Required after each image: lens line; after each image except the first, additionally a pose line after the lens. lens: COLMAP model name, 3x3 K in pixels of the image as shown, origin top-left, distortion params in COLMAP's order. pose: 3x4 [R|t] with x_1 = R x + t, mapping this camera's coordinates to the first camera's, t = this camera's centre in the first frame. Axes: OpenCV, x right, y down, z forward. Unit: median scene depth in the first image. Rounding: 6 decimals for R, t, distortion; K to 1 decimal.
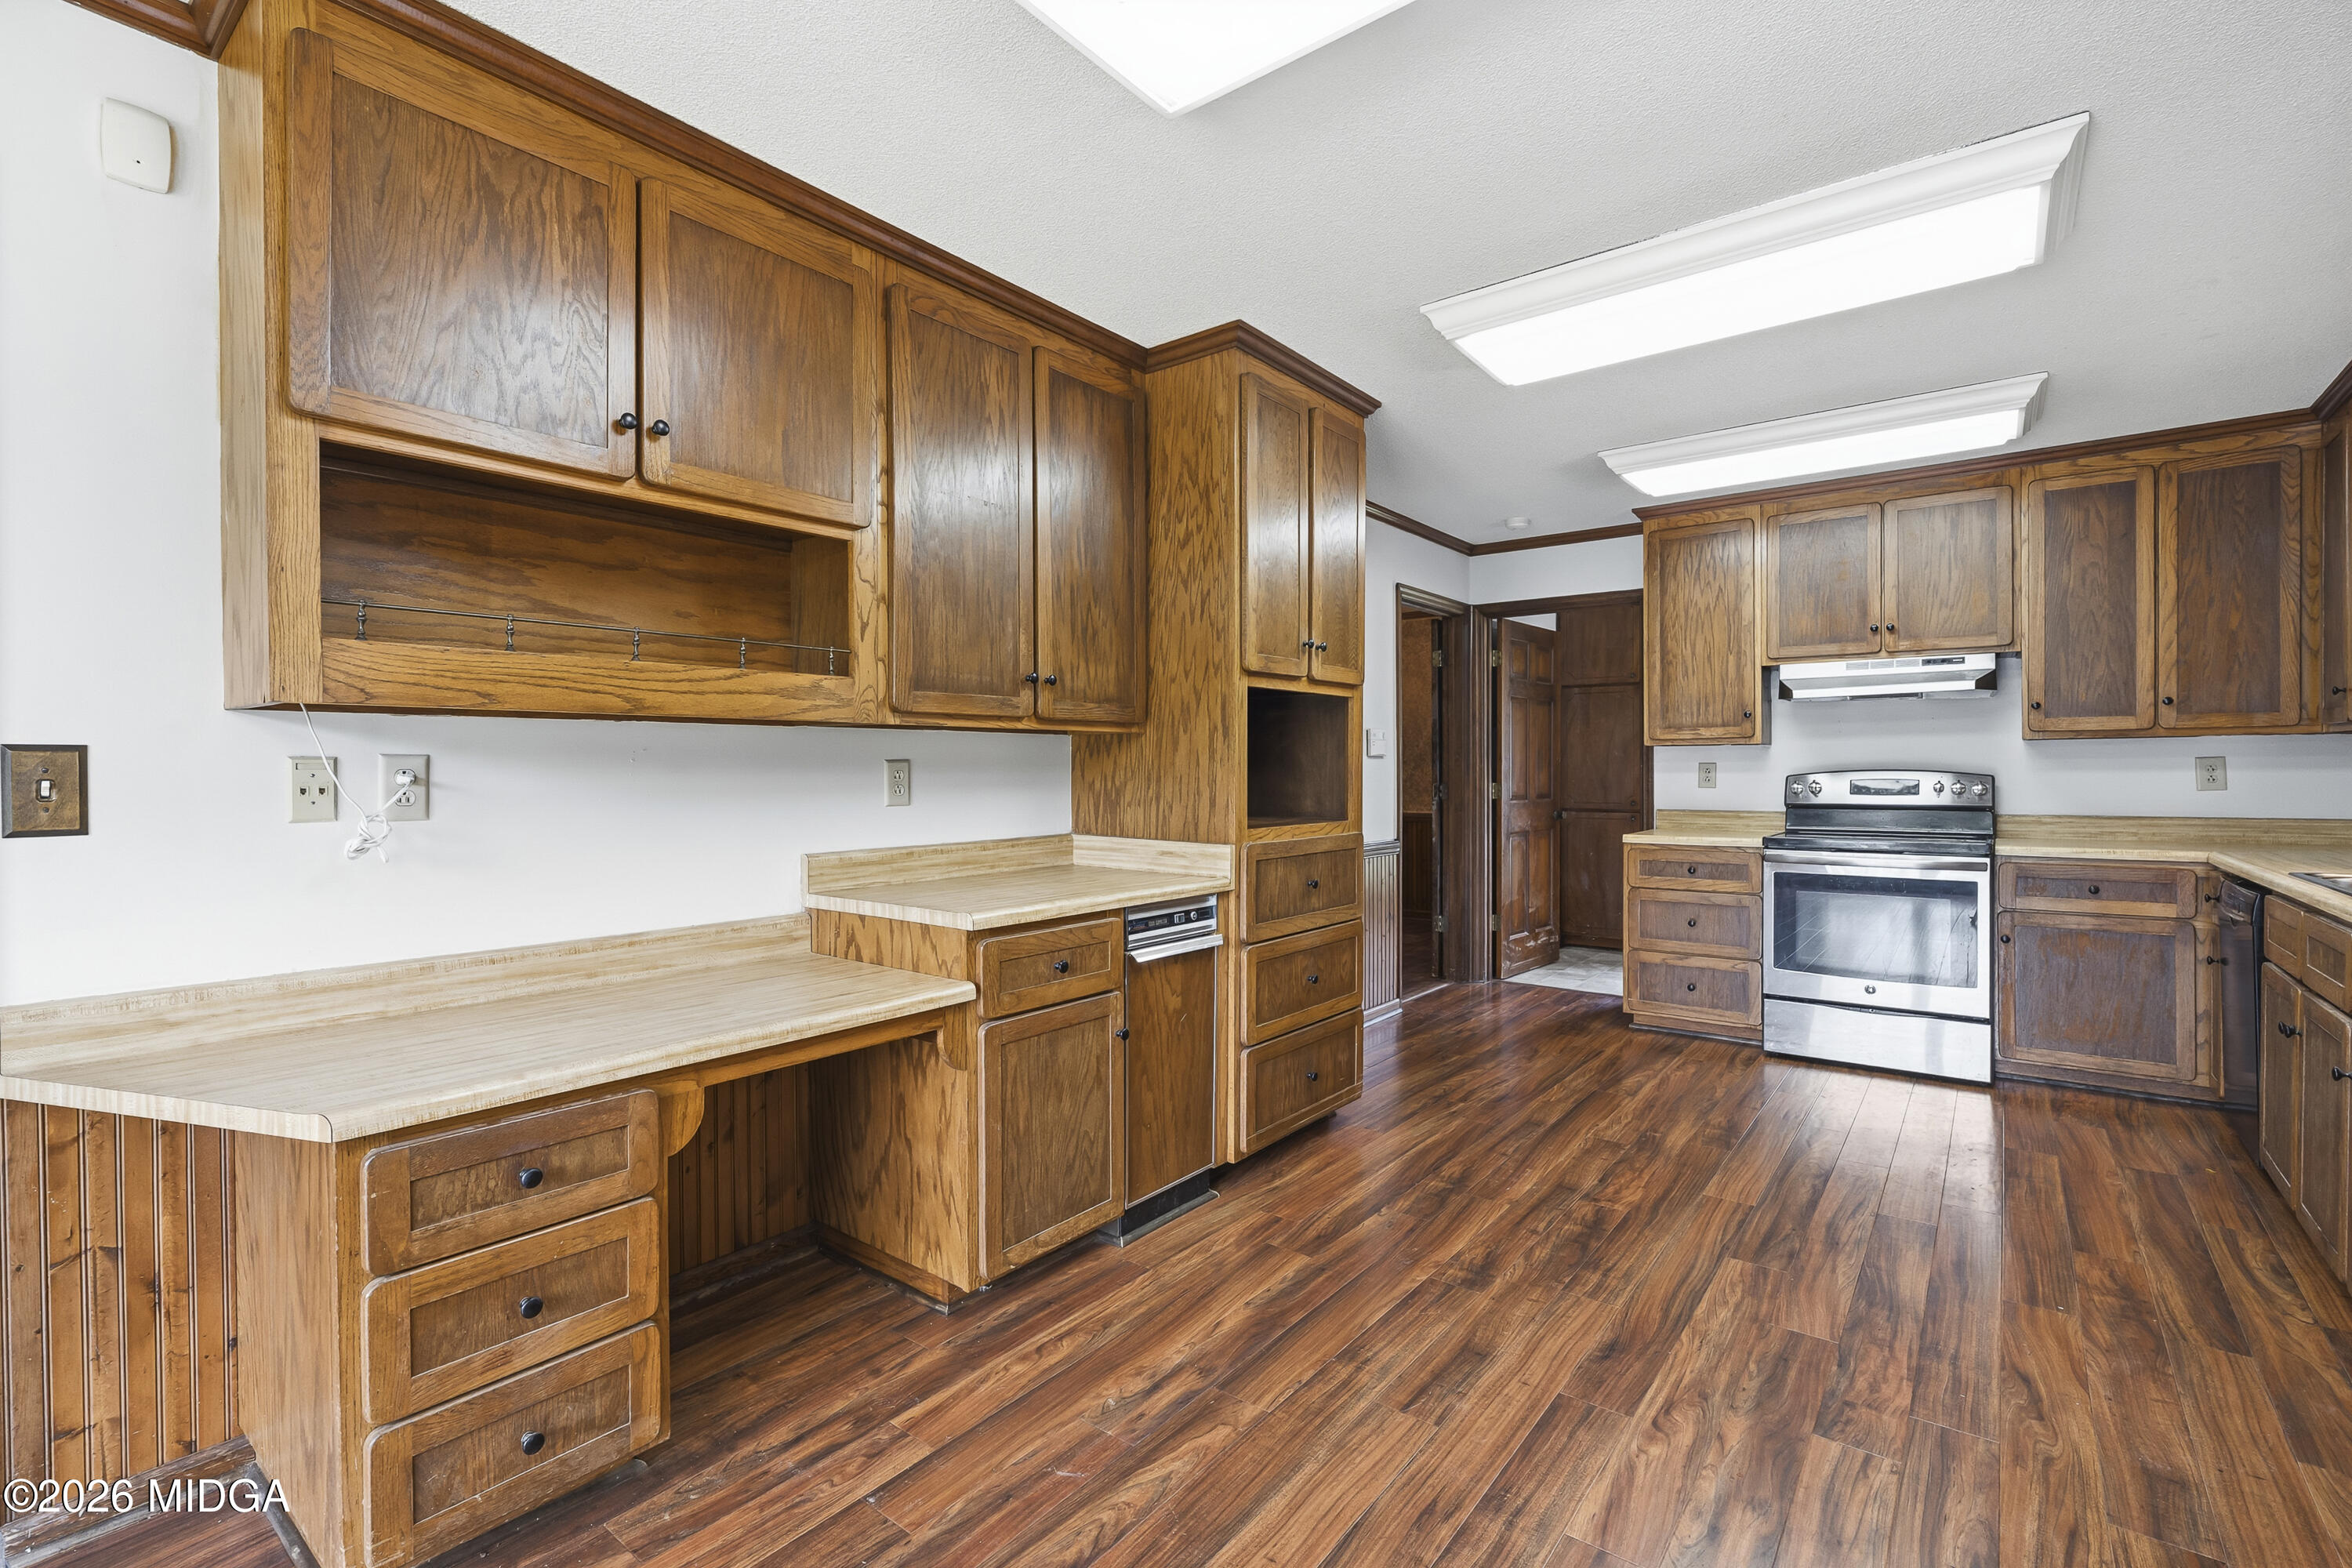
lens RADIAL K [[1054.8, 0, 1170.4], [0, 1054.8, 779.7], [0, 0, 1]] dist [-0.011028, 0.002636]
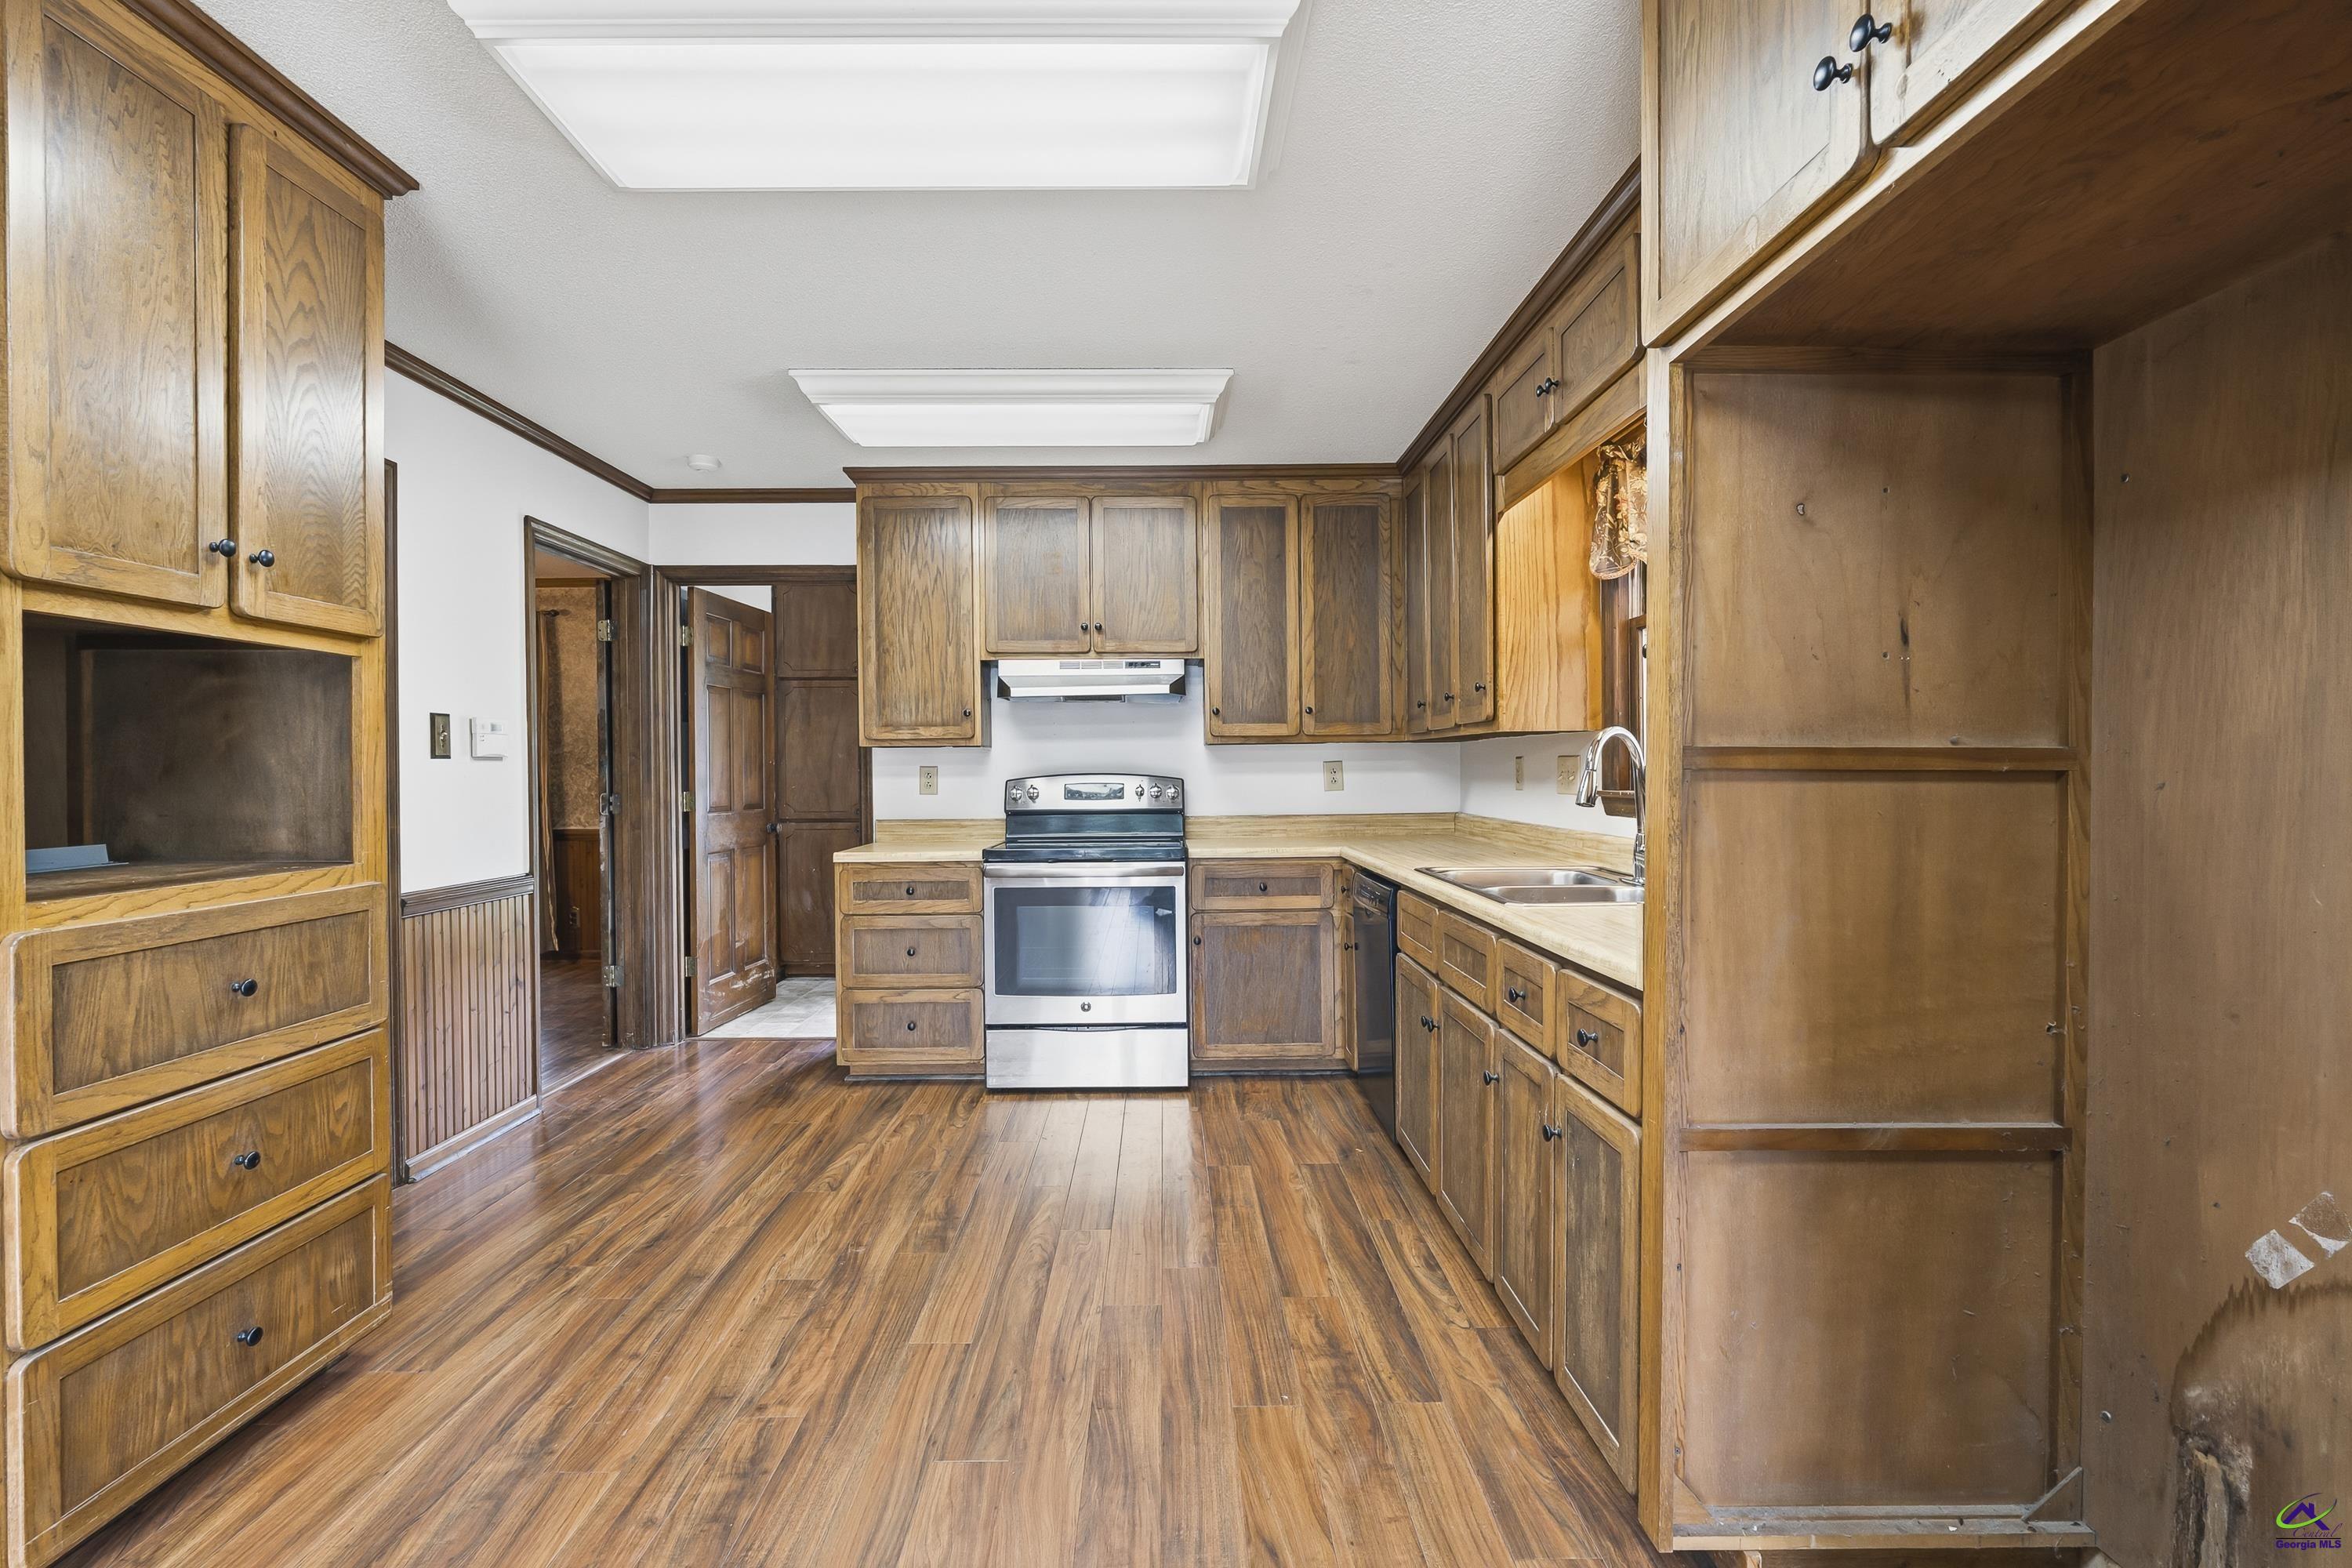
lens RADIAL K [[1054.8, 0, 1172.3], [0, 1054.8, 779.9], [0, 0, 1]] dist [-0.011028, 0.002636]
pose [[0.777037, -0.008083, 0.629403, 0.182321], [0.010220, 0.999948, 0.000224, -0.004840], [-0.629372, 0.006259, 0.777079, 0.293783]]
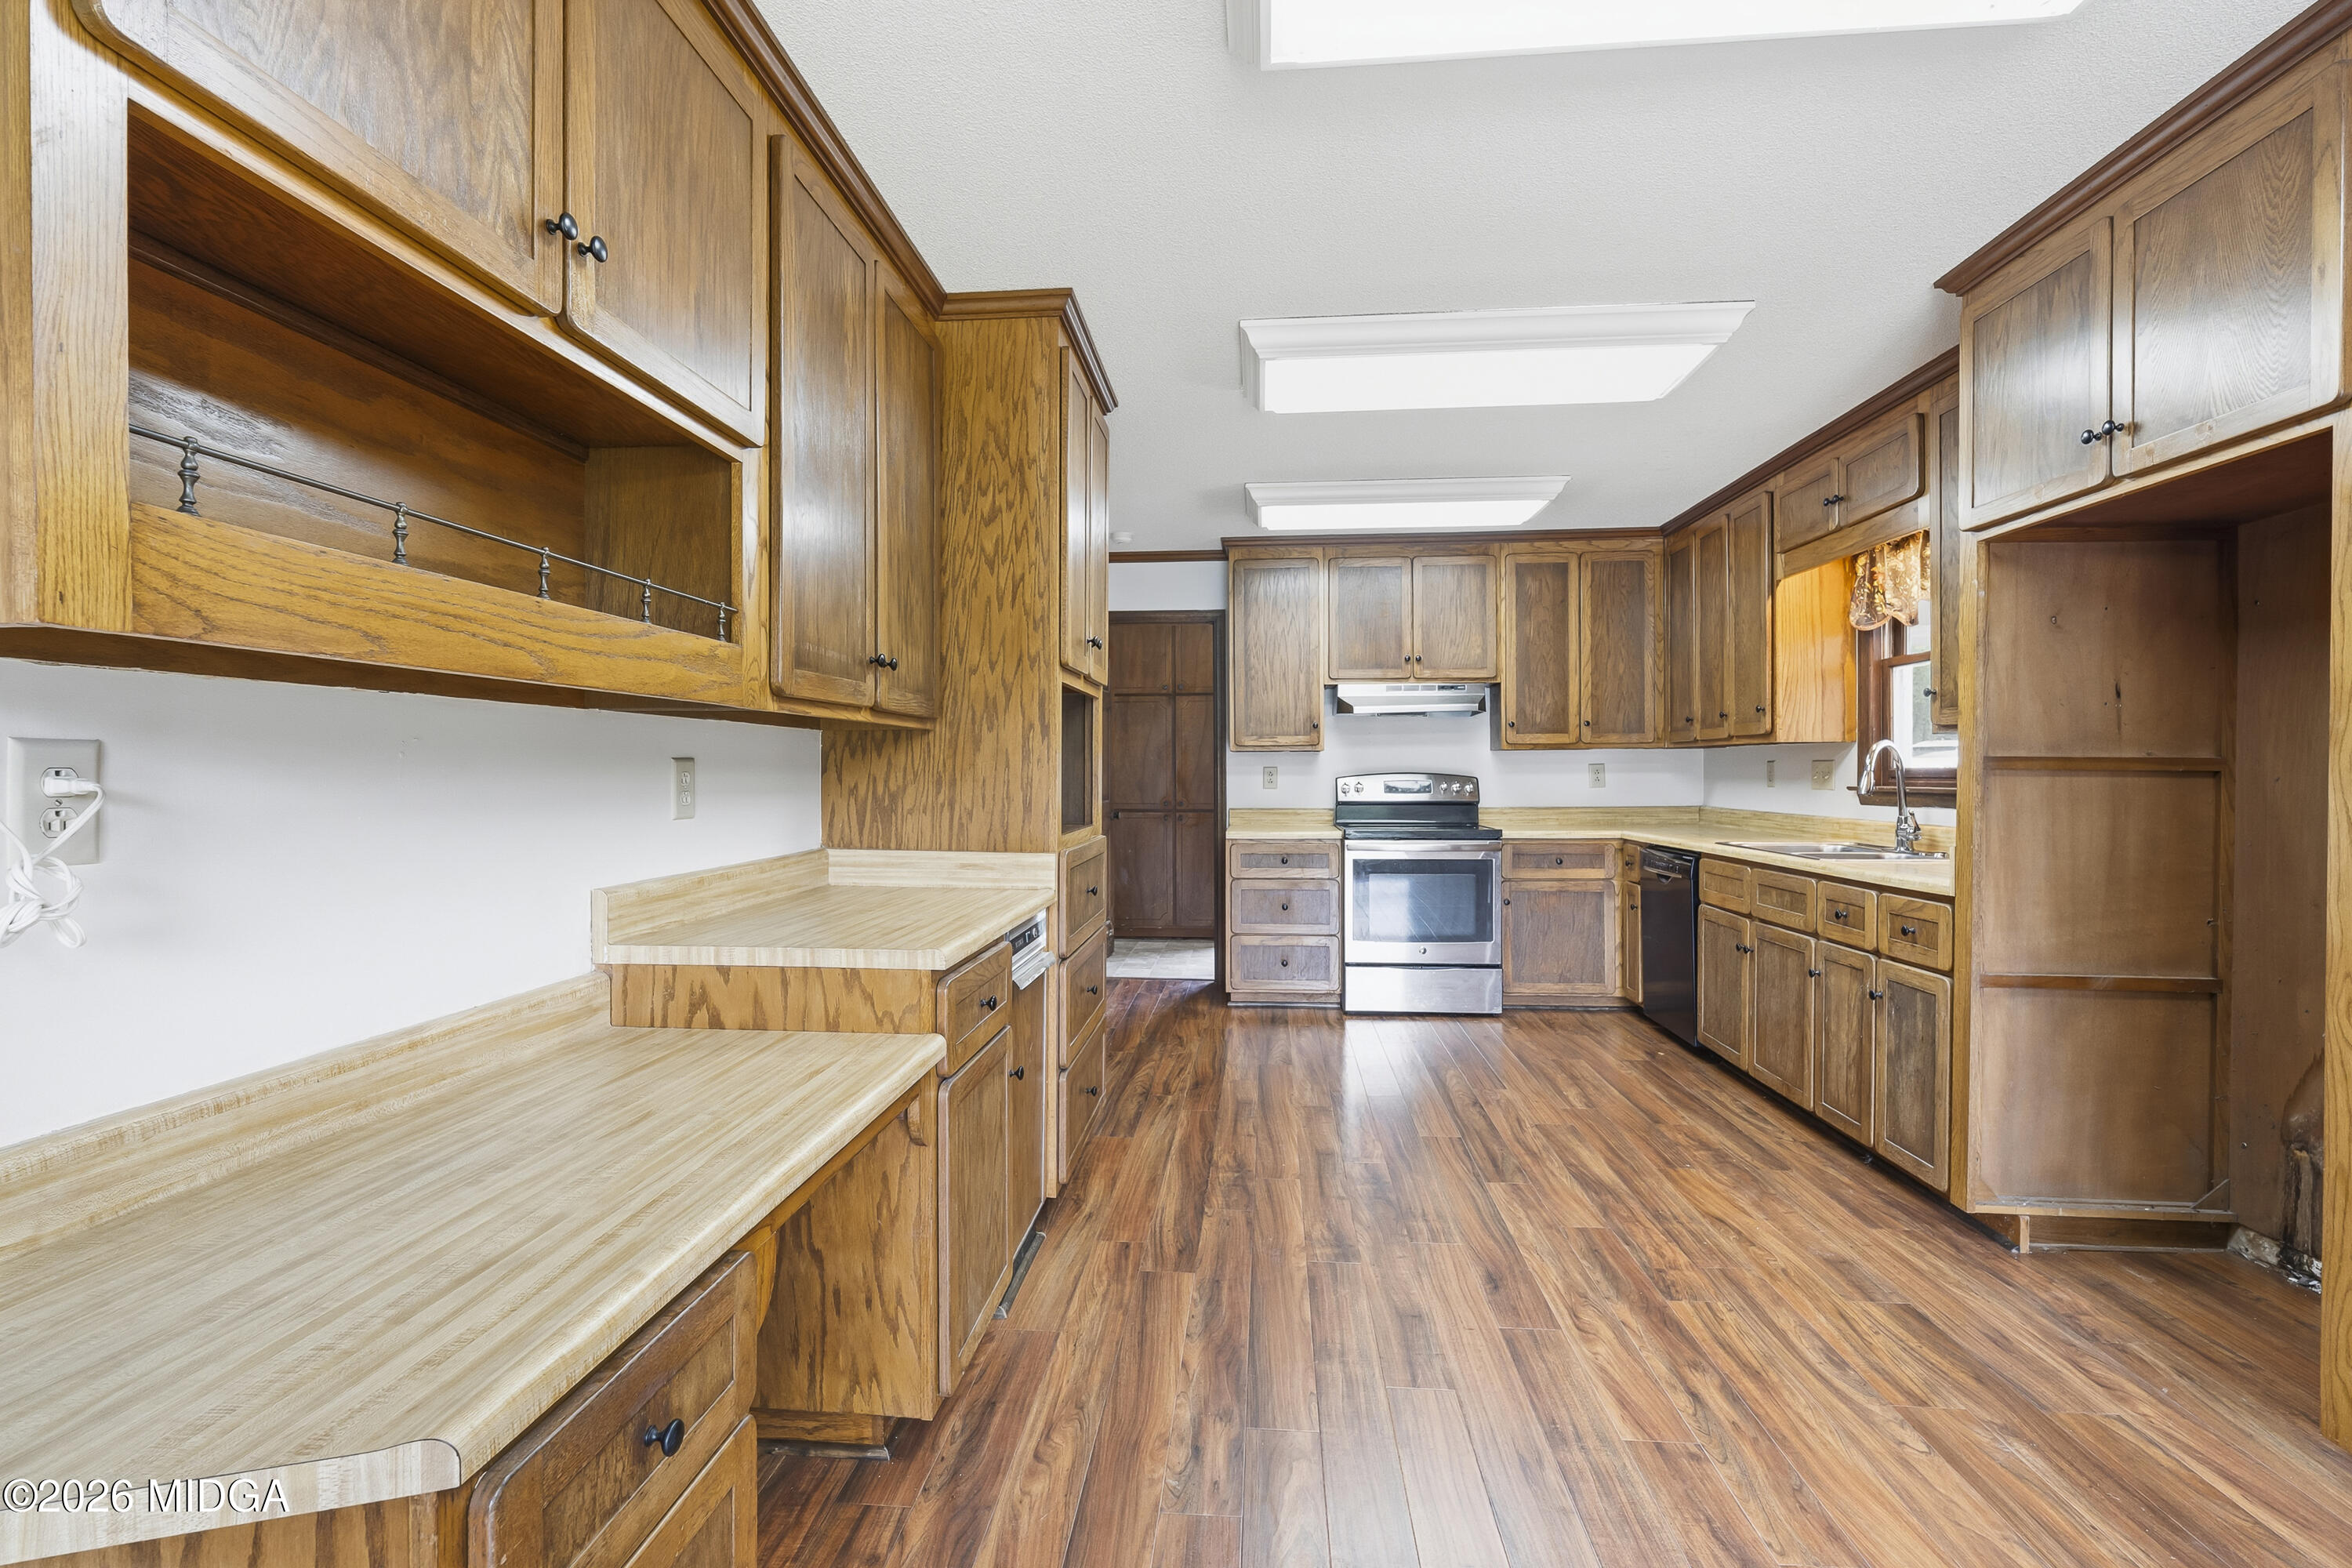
lens RADIAL K [[1054.8, 0, 1173.7], [0, 1054.8, 779.1], [0, 0, 1]] dist [-0.011028, 0.002636]
pose [[0.836009, -0.002500, 0.548709, -0.357071], [0.004832, 0.999984, -0.002806, 0.000129], [-0.548694, 0.004998, 0.836008, 0.167911]]
